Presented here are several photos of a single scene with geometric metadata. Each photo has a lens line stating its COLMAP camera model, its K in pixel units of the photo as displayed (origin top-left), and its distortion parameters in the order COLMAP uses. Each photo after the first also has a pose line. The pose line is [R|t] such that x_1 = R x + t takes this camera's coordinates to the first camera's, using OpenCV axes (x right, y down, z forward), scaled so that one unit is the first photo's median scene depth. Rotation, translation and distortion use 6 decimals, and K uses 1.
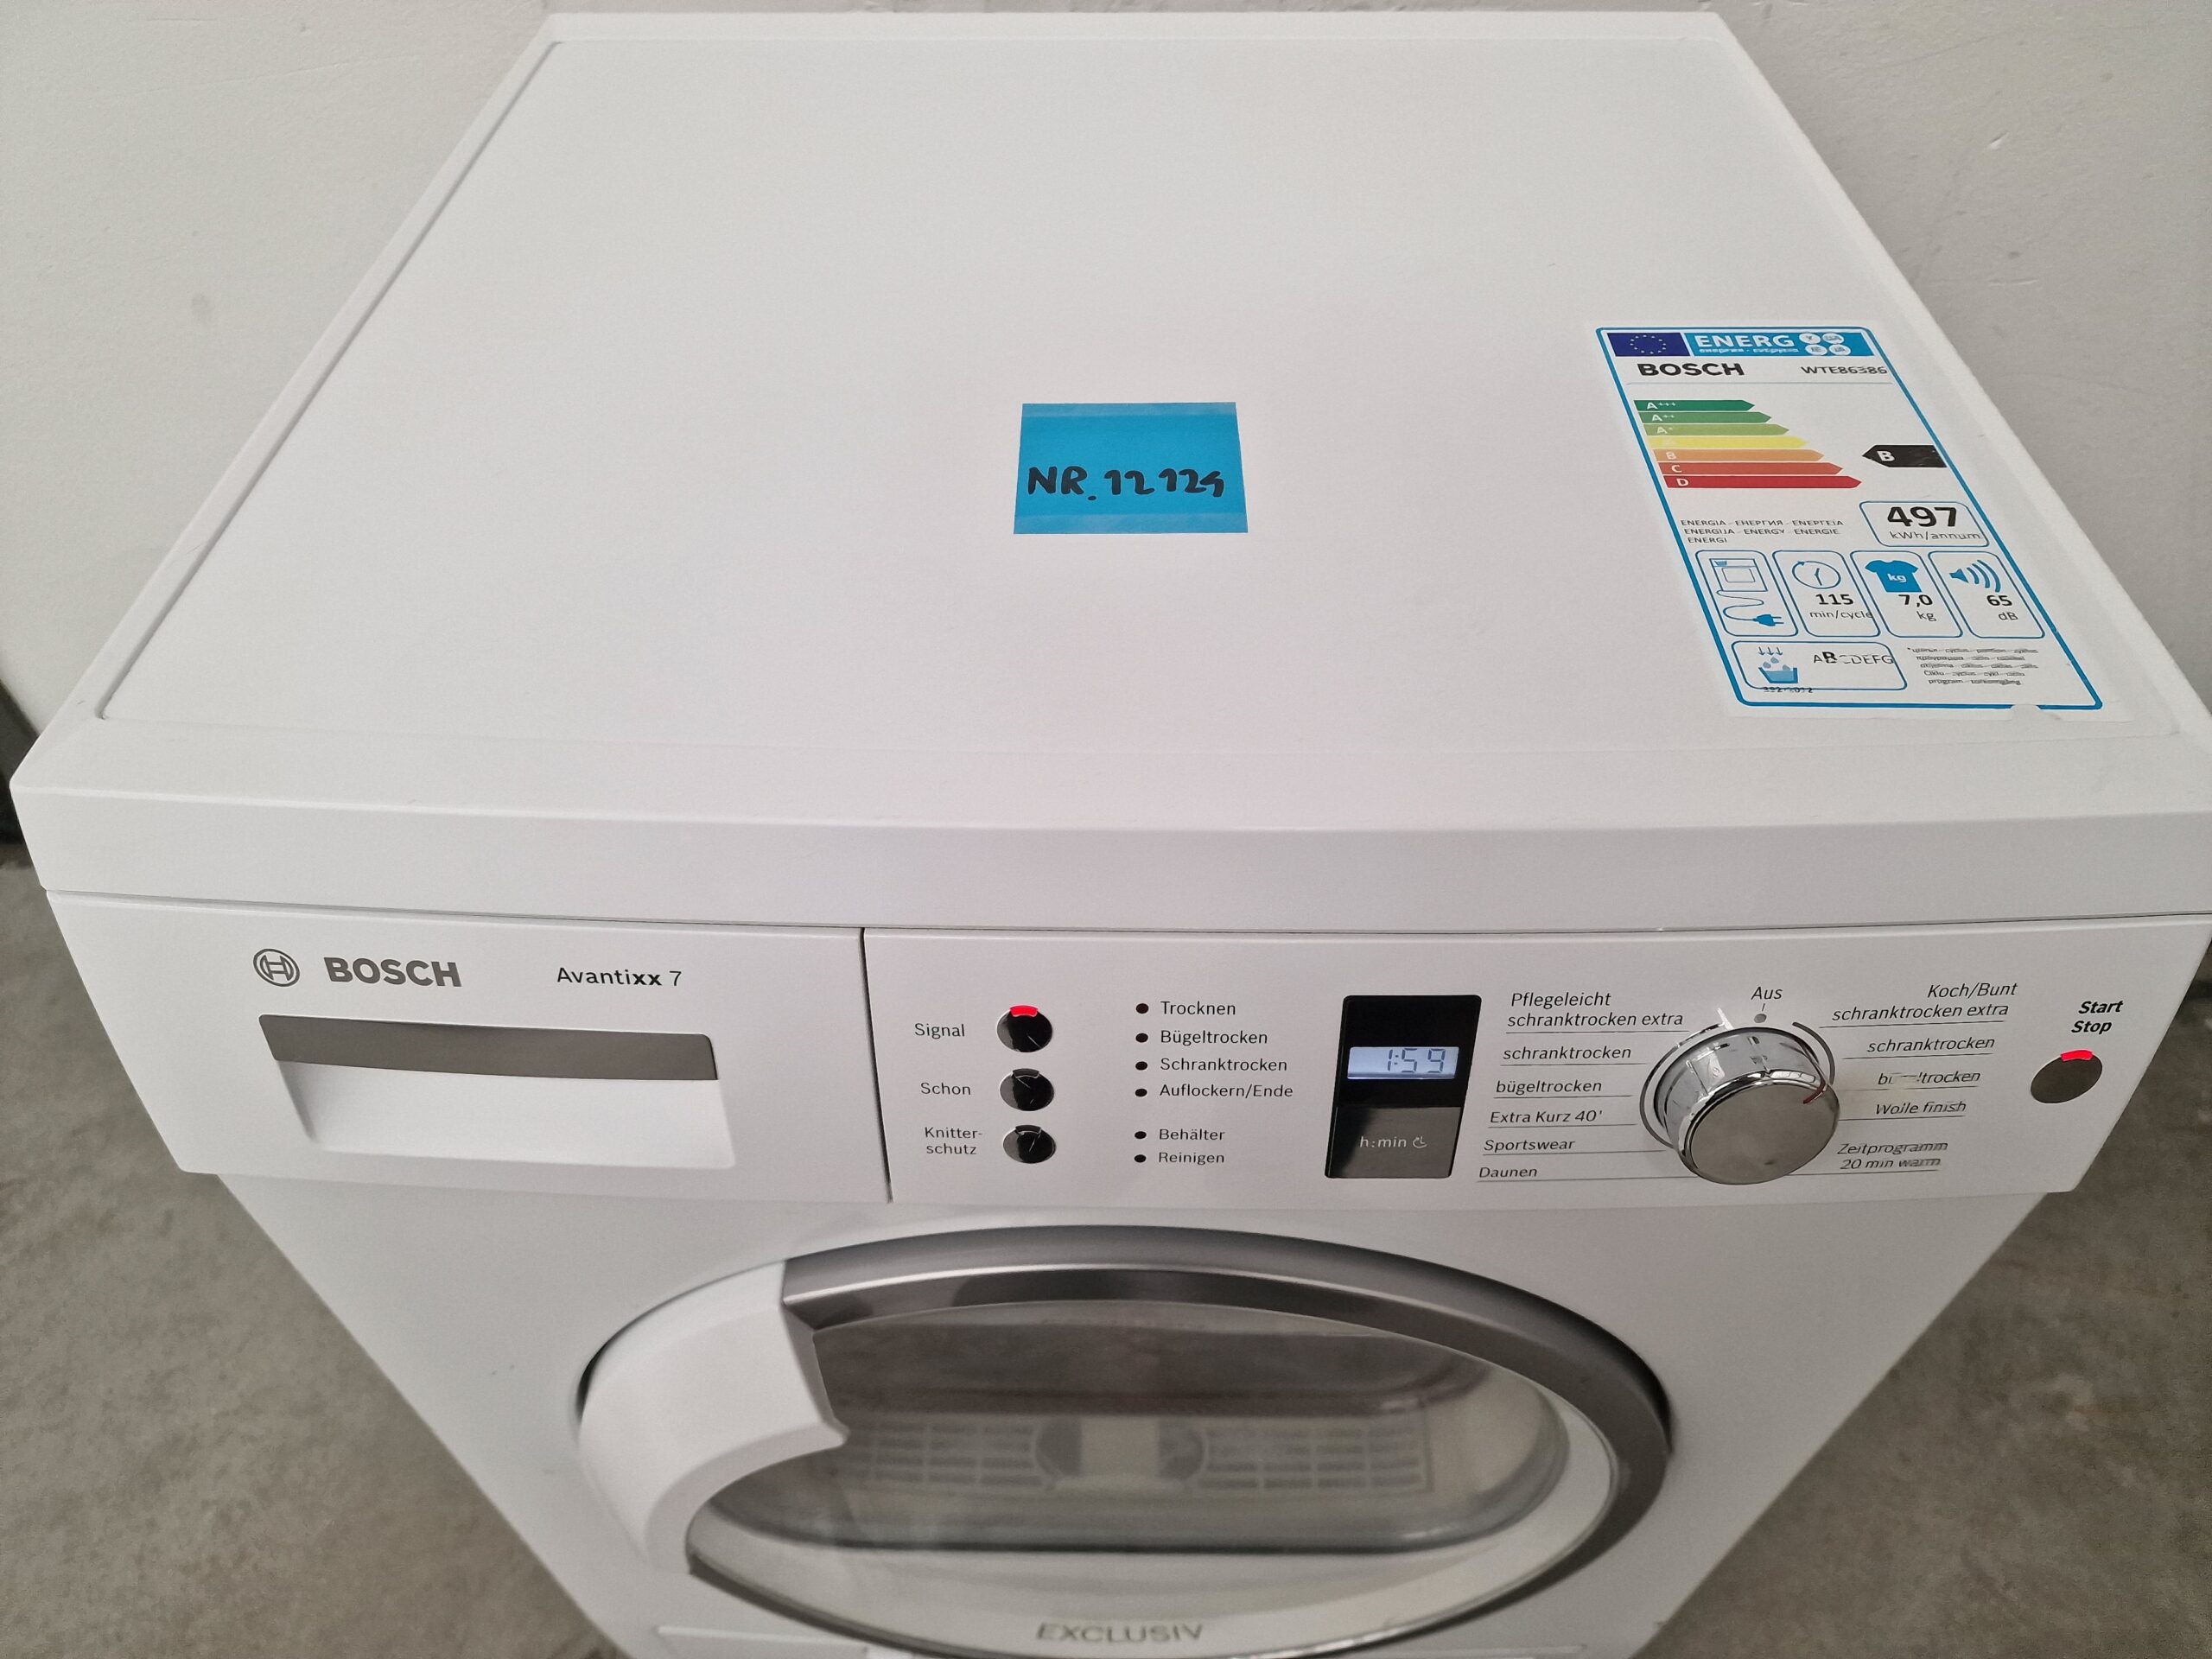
lens RADIAL K [[1508.3, 0, 1098.3], [0, 1508.3, 826.5], [0, 0, 1]] dist [0.029786, -0.008584]
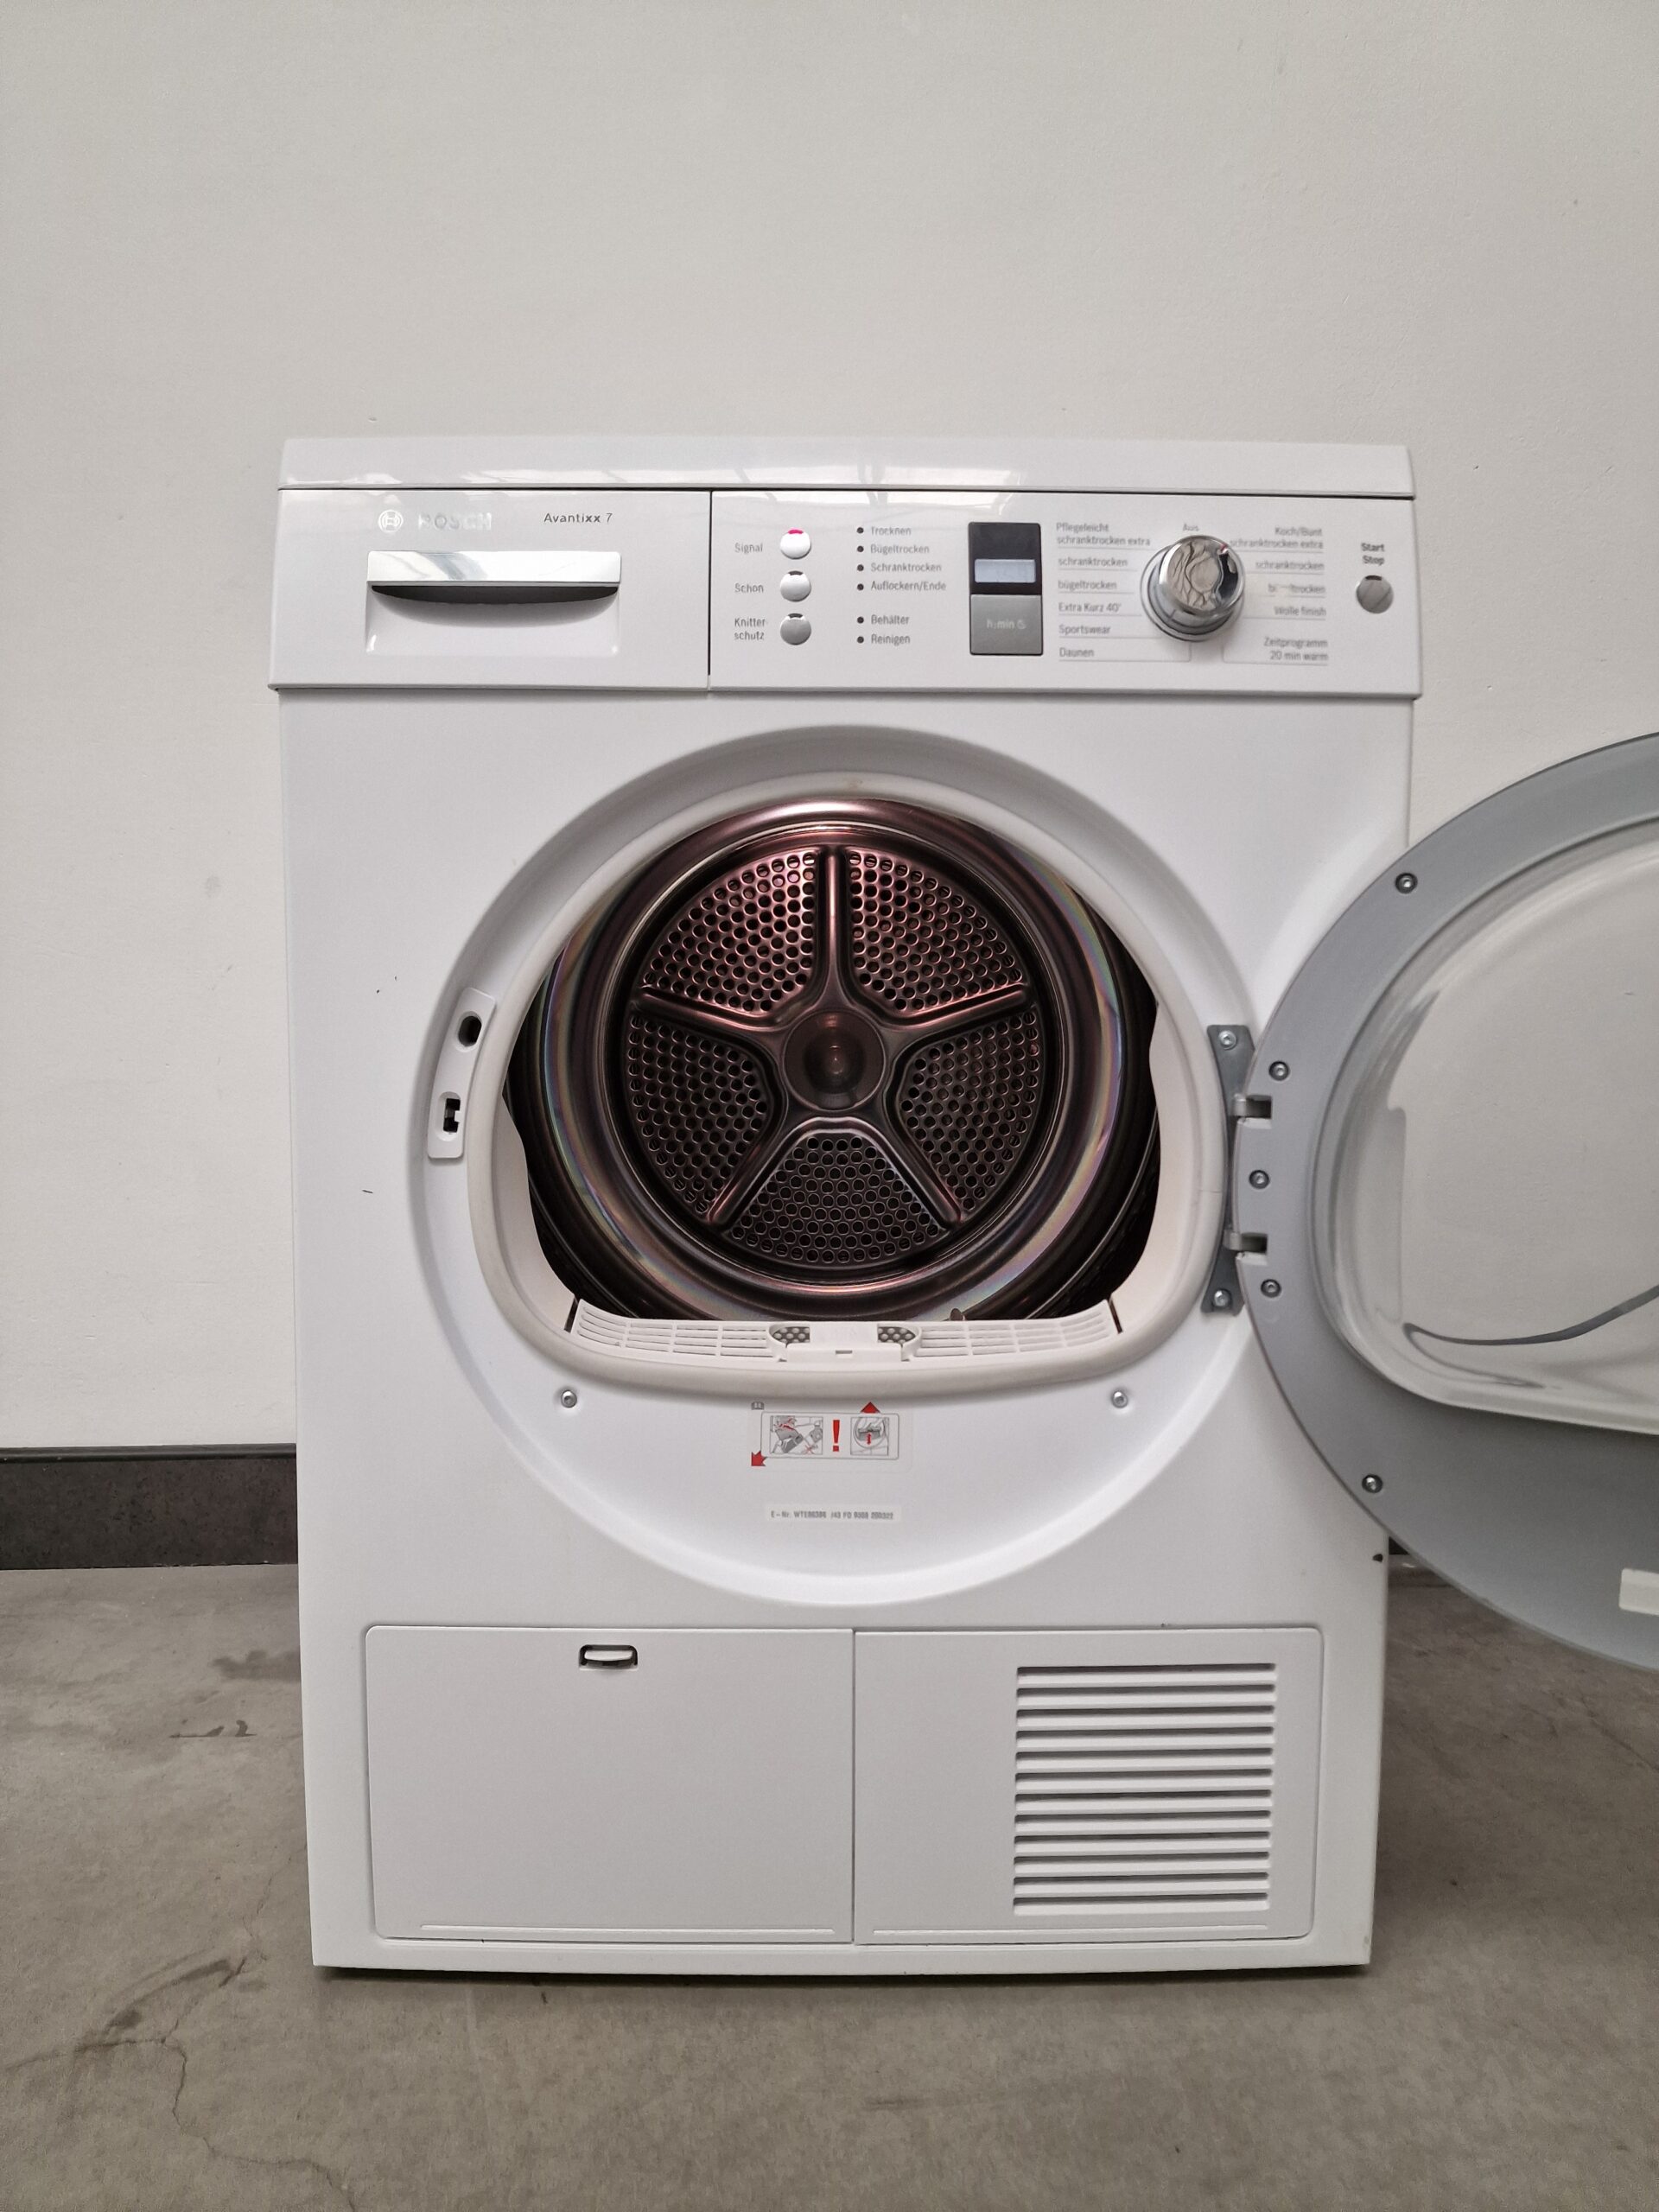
lens RADIAL K [[1508.3, 0, 844.9], [0, 1508.3, 1099.0], [0, 0, 1]] dist [0.029786, -0.008584]
pose [[0.999539, 0.006298, 0.029695, -0.039276], [0.015481, 0.735693, -0.677138, 1.841243], [-0.026111, 0.677286, 0.735257, 0.102575]]
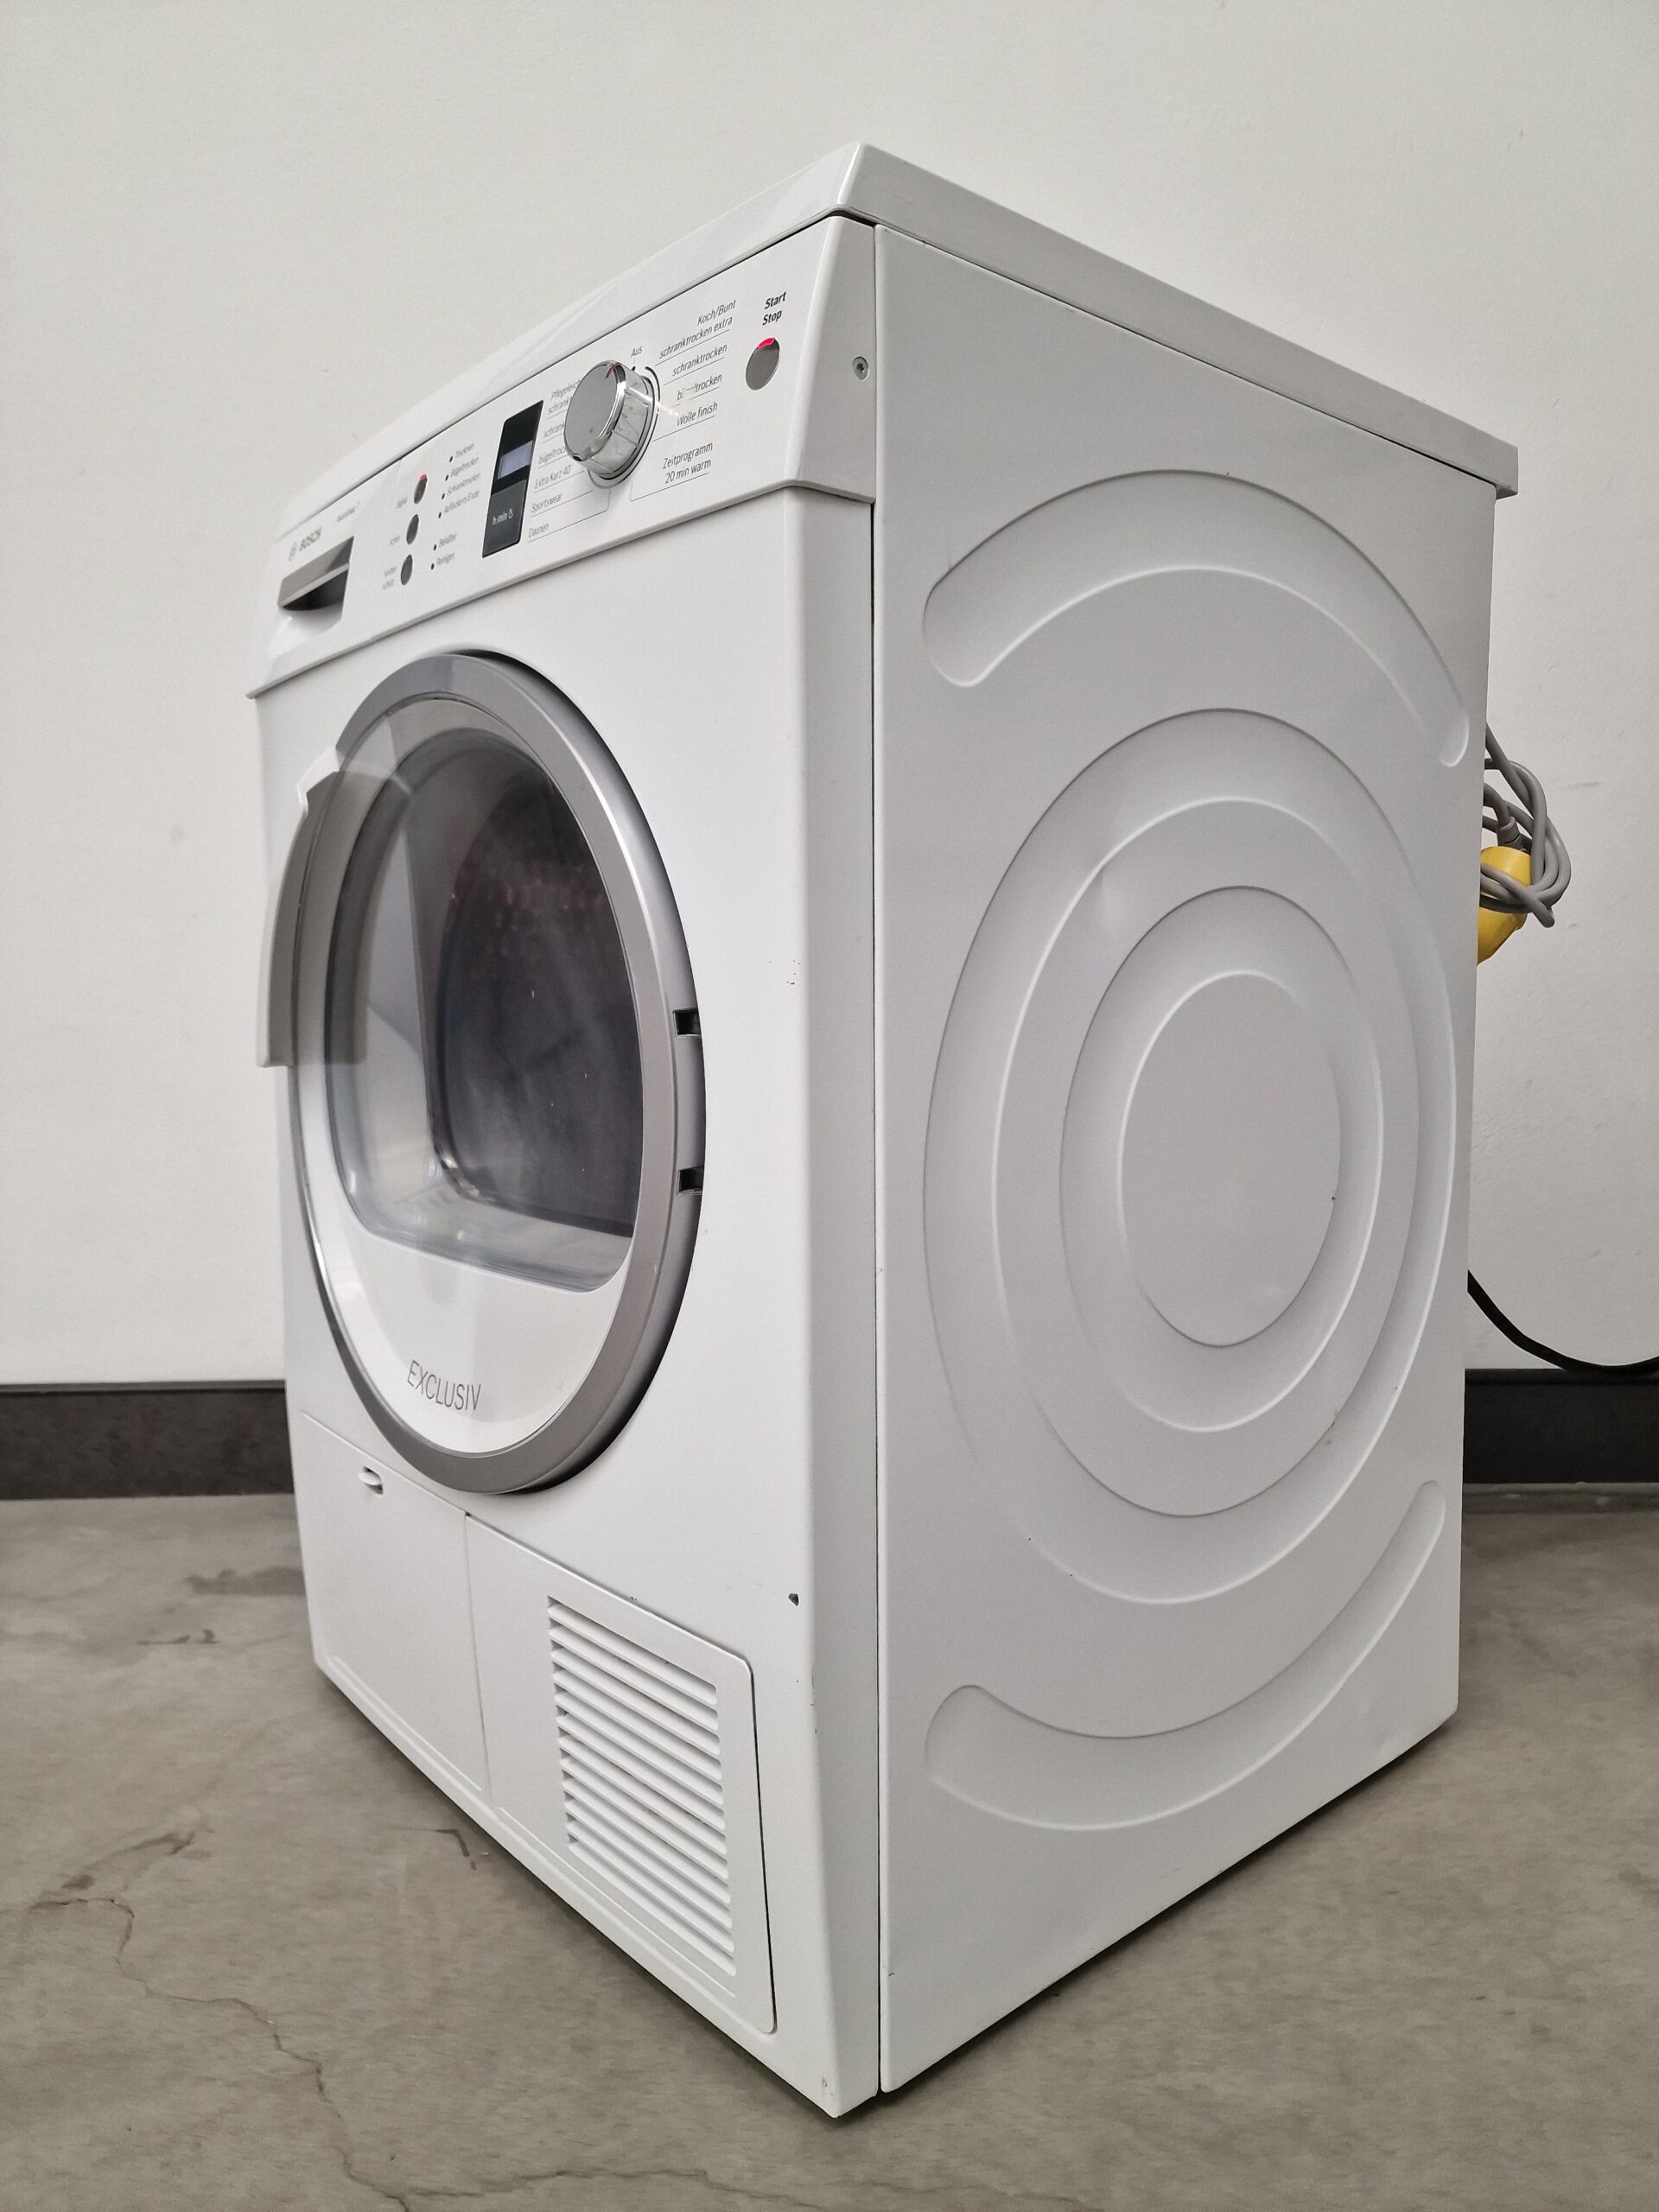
lens RADIAL K [[1508.3, 0, 815.7], [0, 1508.3, 1105.6], [0, 0, 1]] dist [0.029786, -0.008584]
pose [[0.660235, 0.065032, -0.748238, 1.785177], [-0.539470, 0.734204, -0.412209, 1.234646], [0.522553, 0.675807, 0.519830, 0.774357]]
